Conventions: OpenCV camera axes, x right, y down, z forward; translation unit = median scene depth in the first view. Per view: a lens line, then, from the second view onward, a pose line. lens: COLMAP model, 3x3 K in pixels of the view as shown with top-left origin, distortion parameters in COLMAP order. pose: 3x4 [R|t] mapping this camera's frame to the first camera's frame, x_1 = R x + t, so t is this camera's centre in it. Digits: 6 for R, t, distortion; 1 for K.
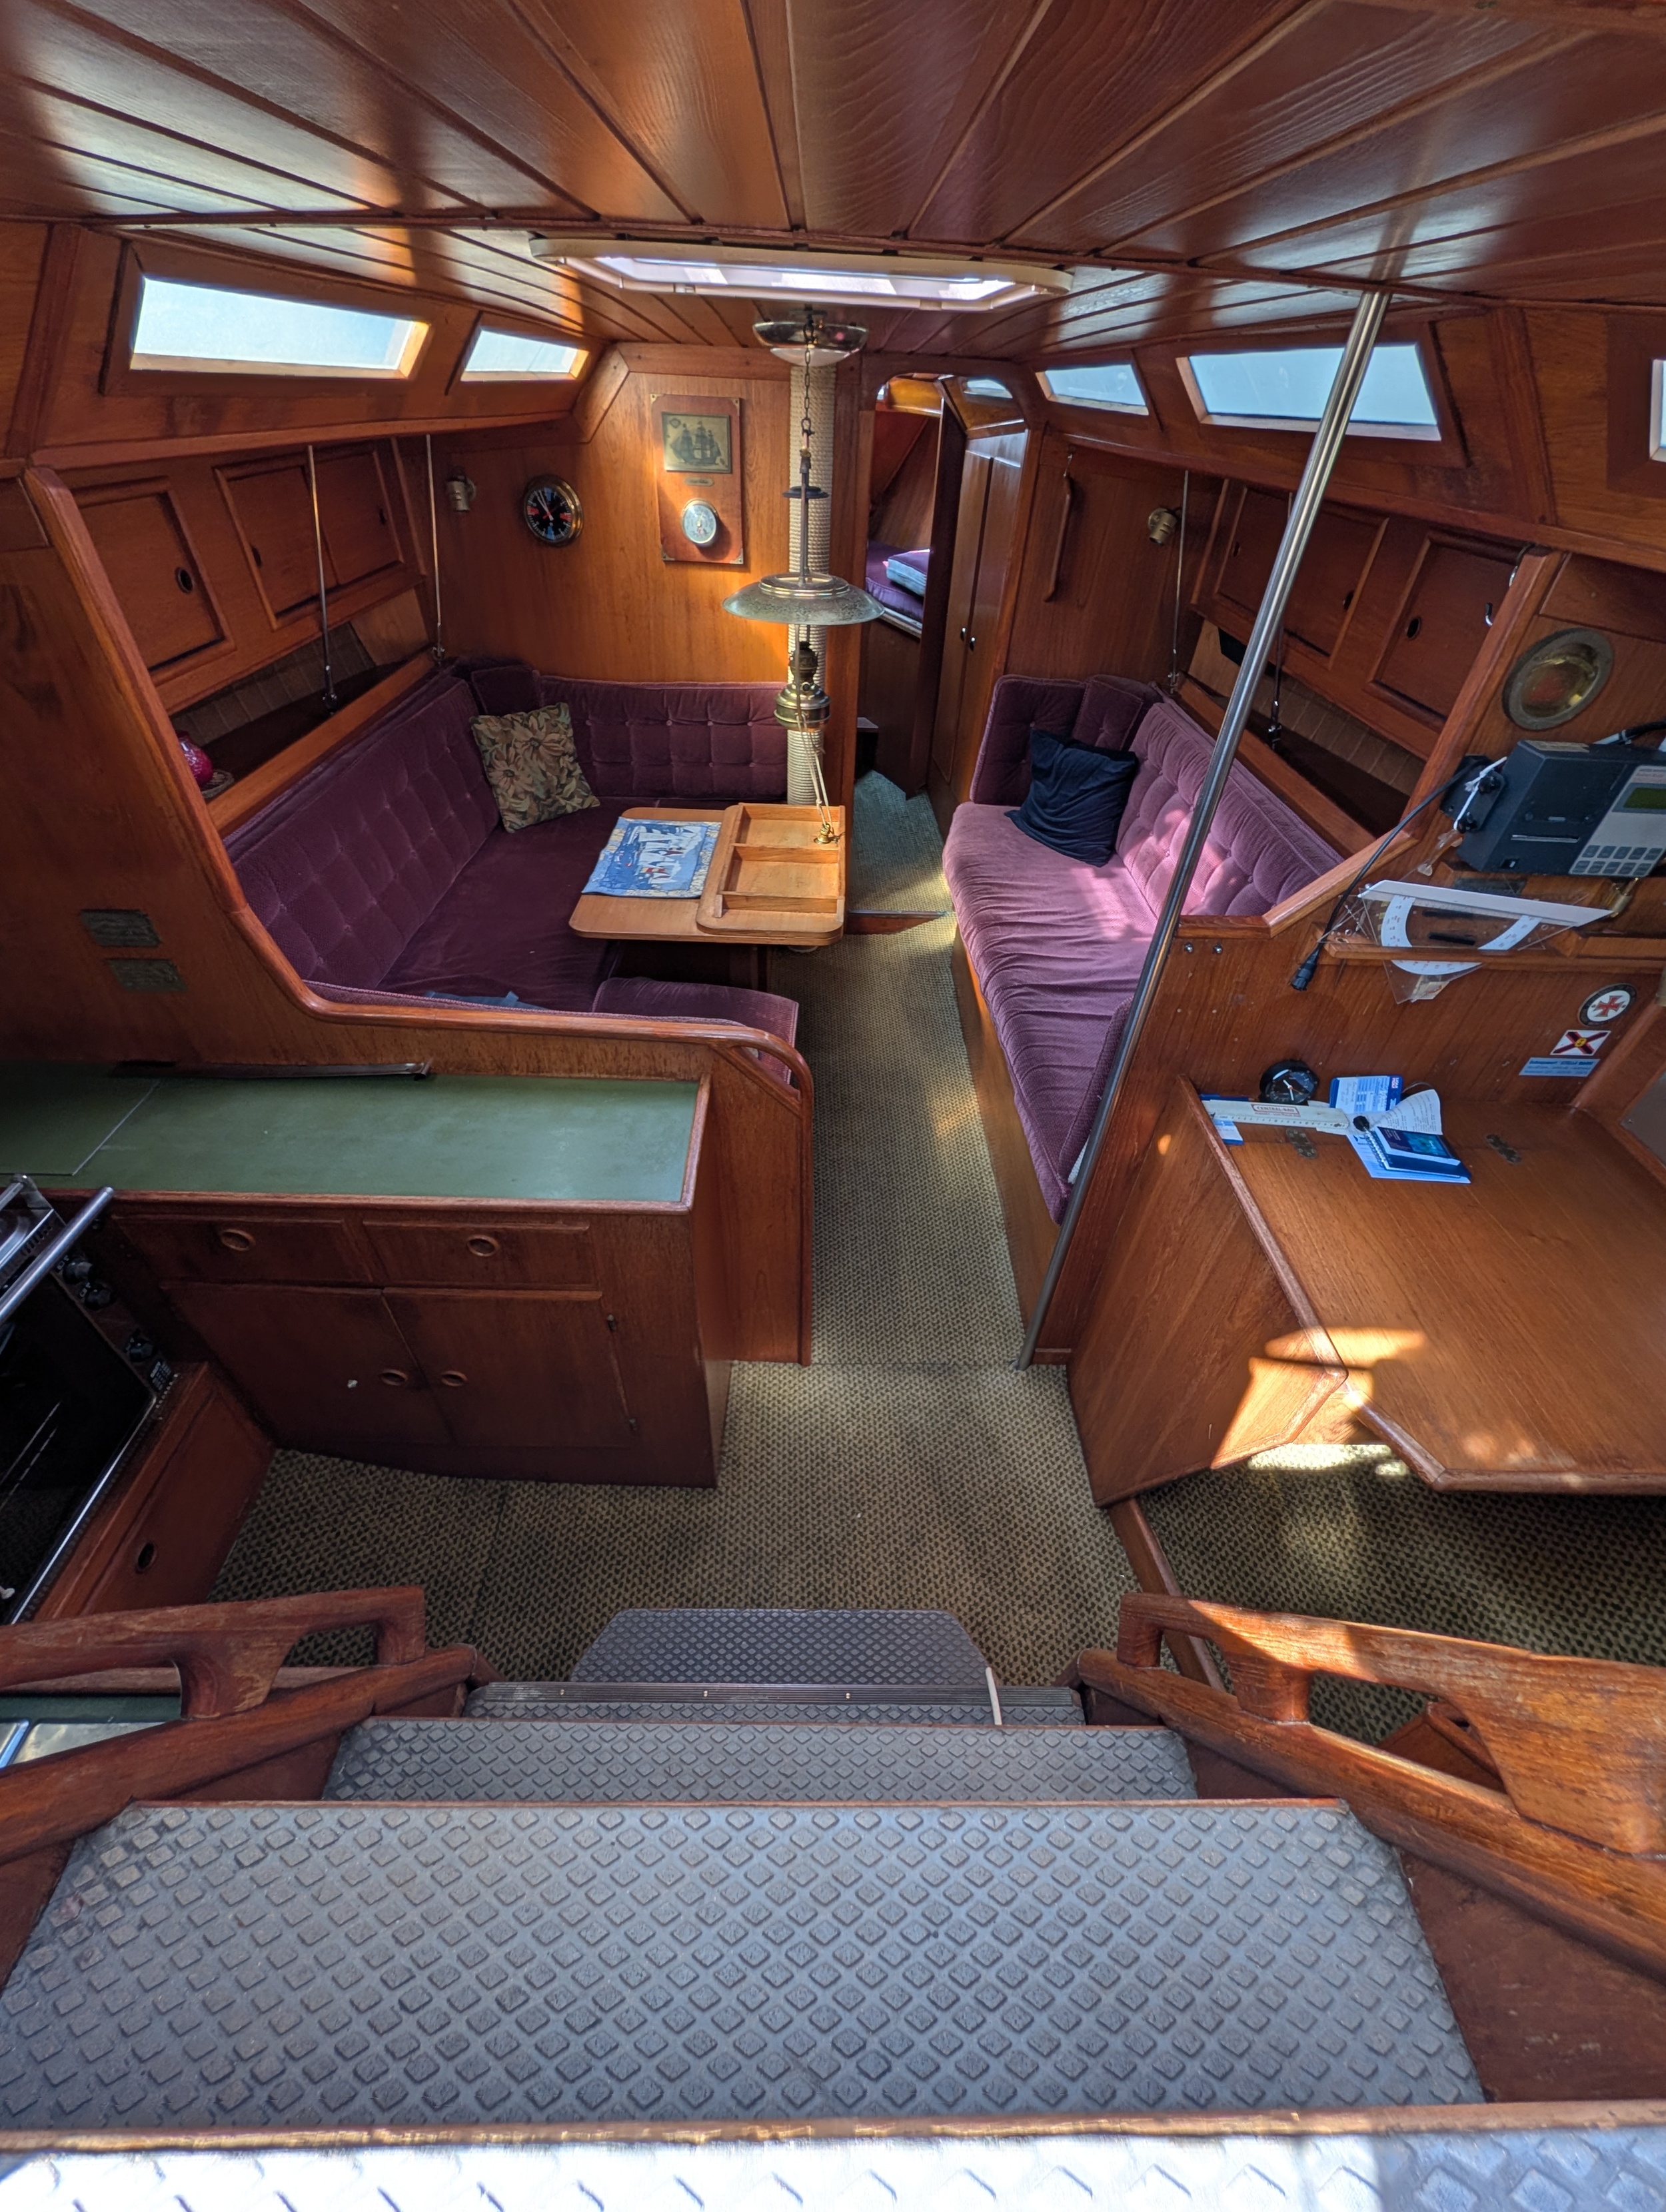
lens RADIAL K [[854.6, 0, 831.5], [0, 854.6, 1108.5], [0, 0, 1]] dist [-0.000347, 0.000766]
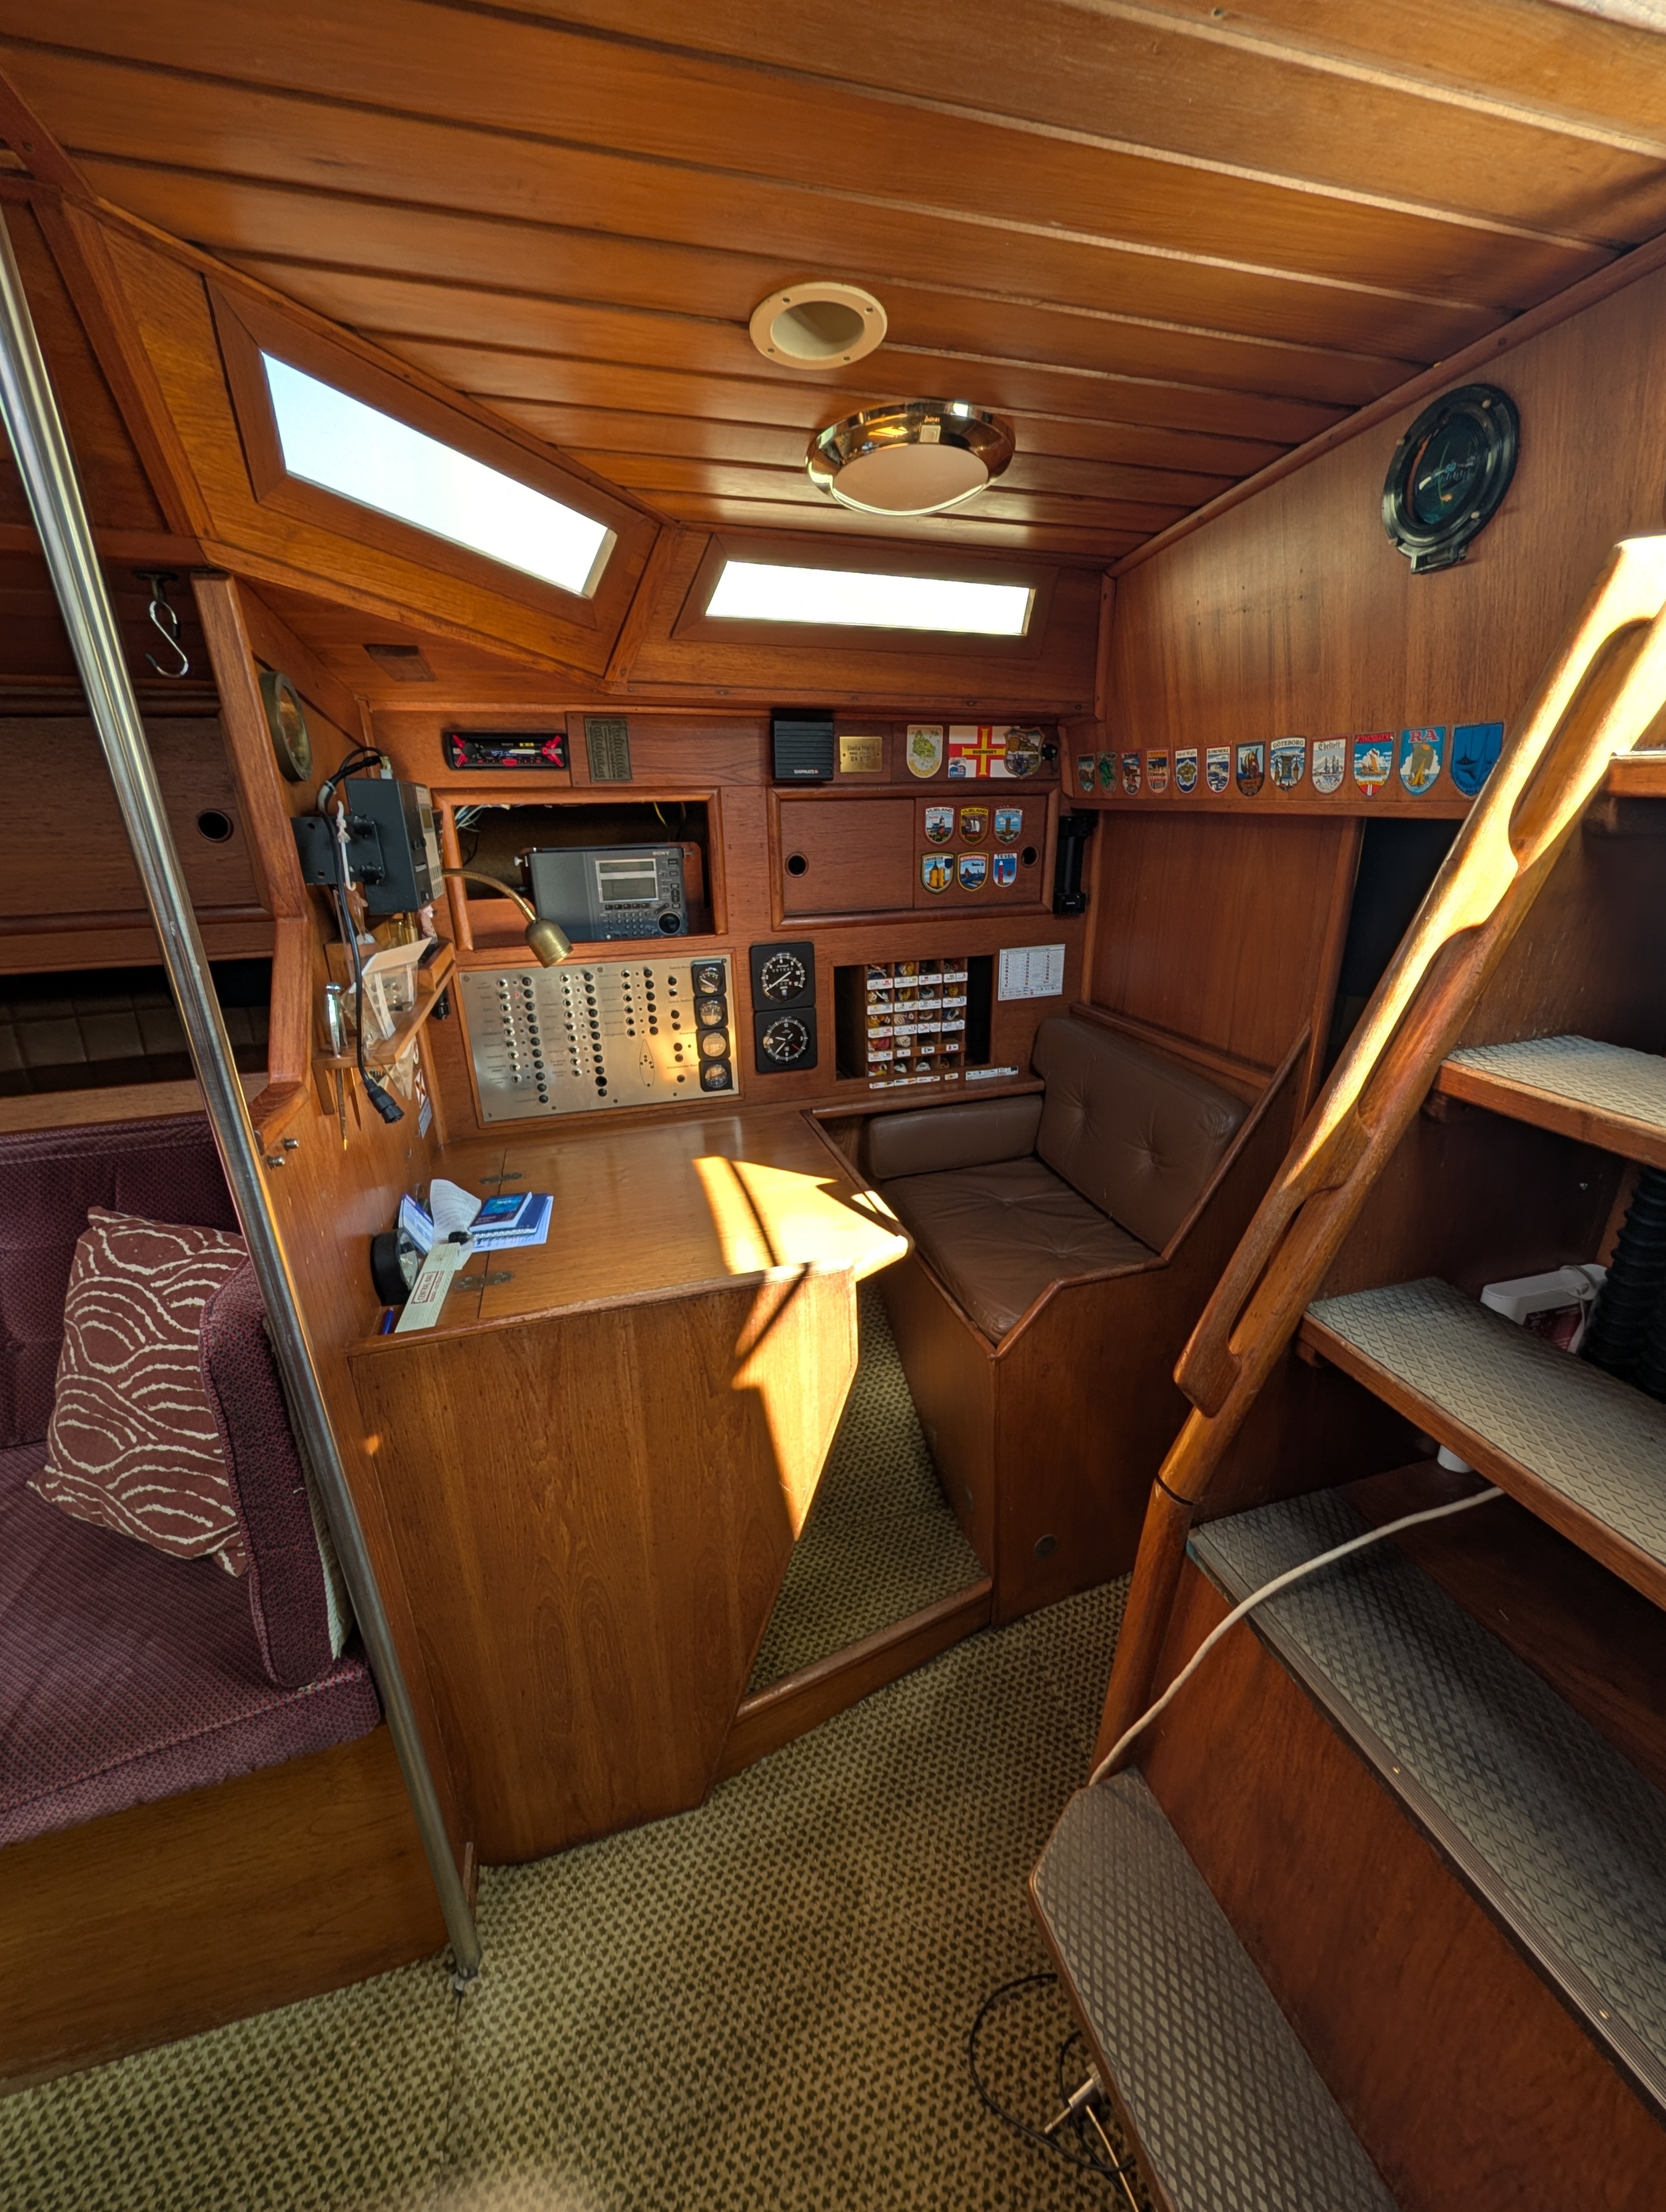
lens RADIAL K [[854.6, 0, 837.8], [0, 854.6, 1108.4], [0, 0, 1]] dist [-0.000347, 0.000766]
pose [[-0.286799, -0.359101, 0.888140, -0.117988], [0.627006, 0.630571, 0.457431, -0.129179], [-0.724299, 0.688060, 0.044311, 0.359408]]
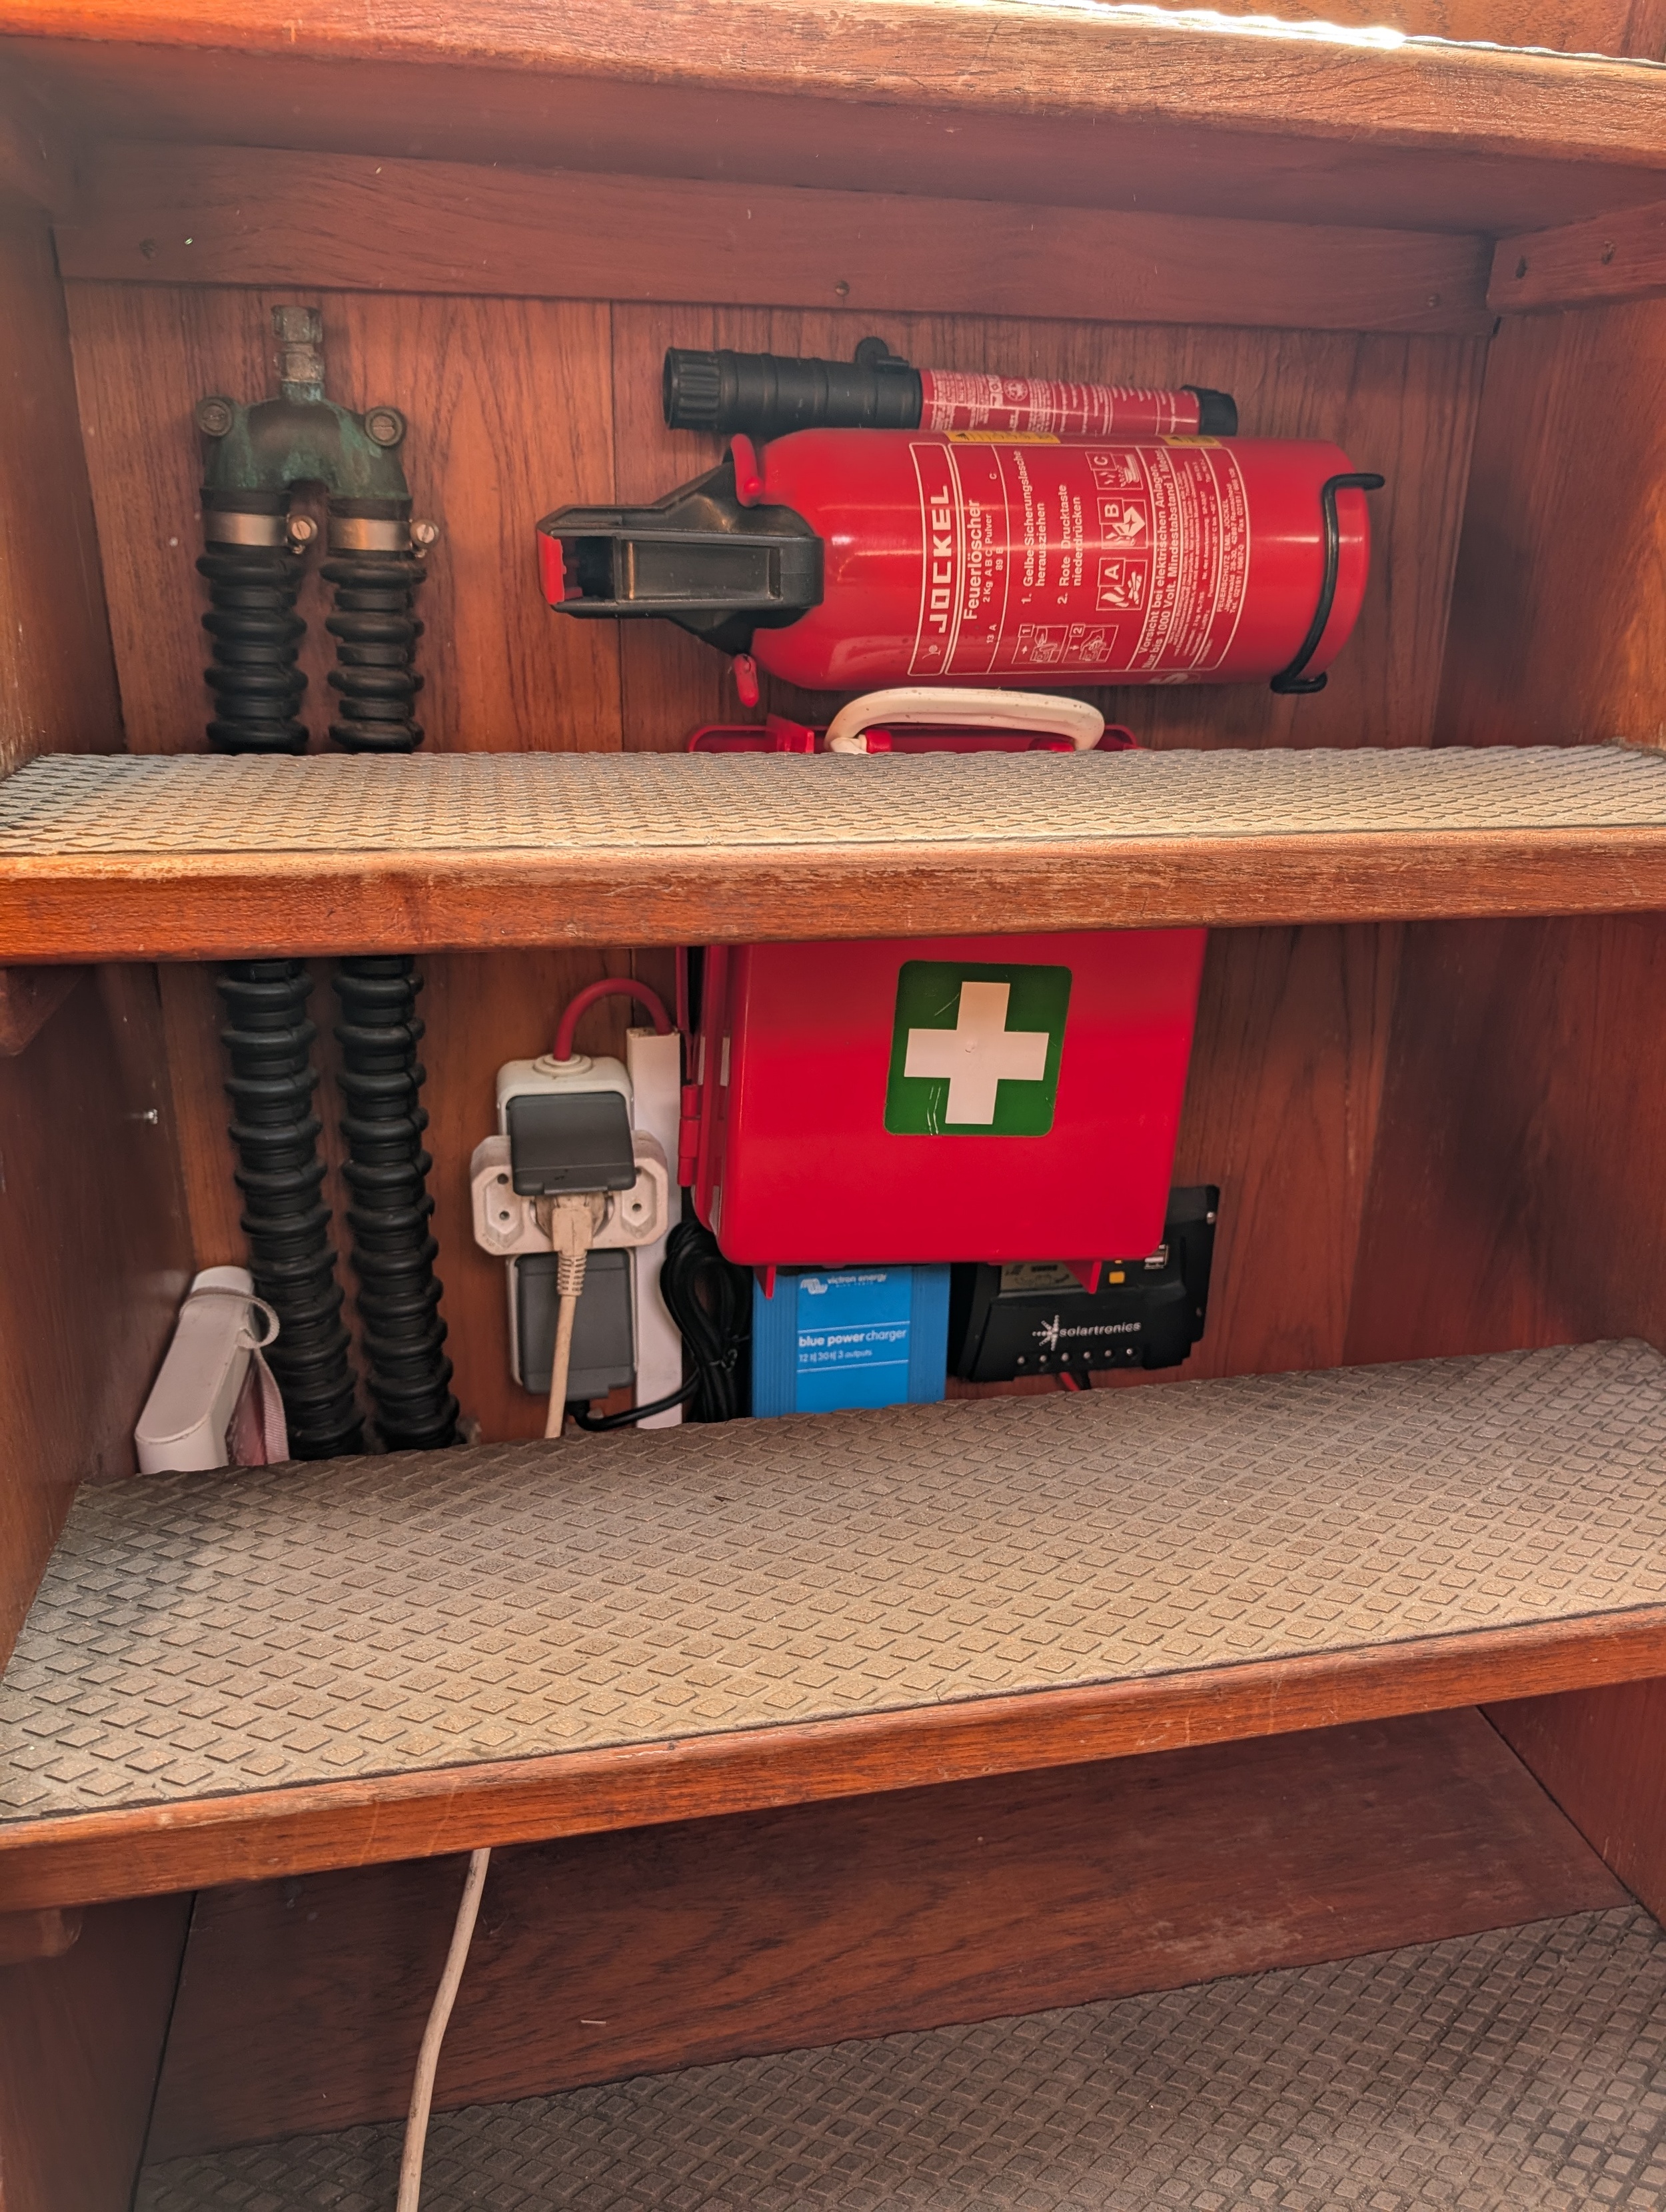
lens RADIAL K [[1597.8, 0, 838.9], [0, 1597.8, 1107.0], [0, 0, 1]] dist [0.017429, -0.018356]
pose [[-0.976416, 0.025862, -0.214342, 0.053791], [-0.173845, 0.494523, 0.851601, -0.007272], [0.128021, 0.868780, -0.478364, 0.320832]]
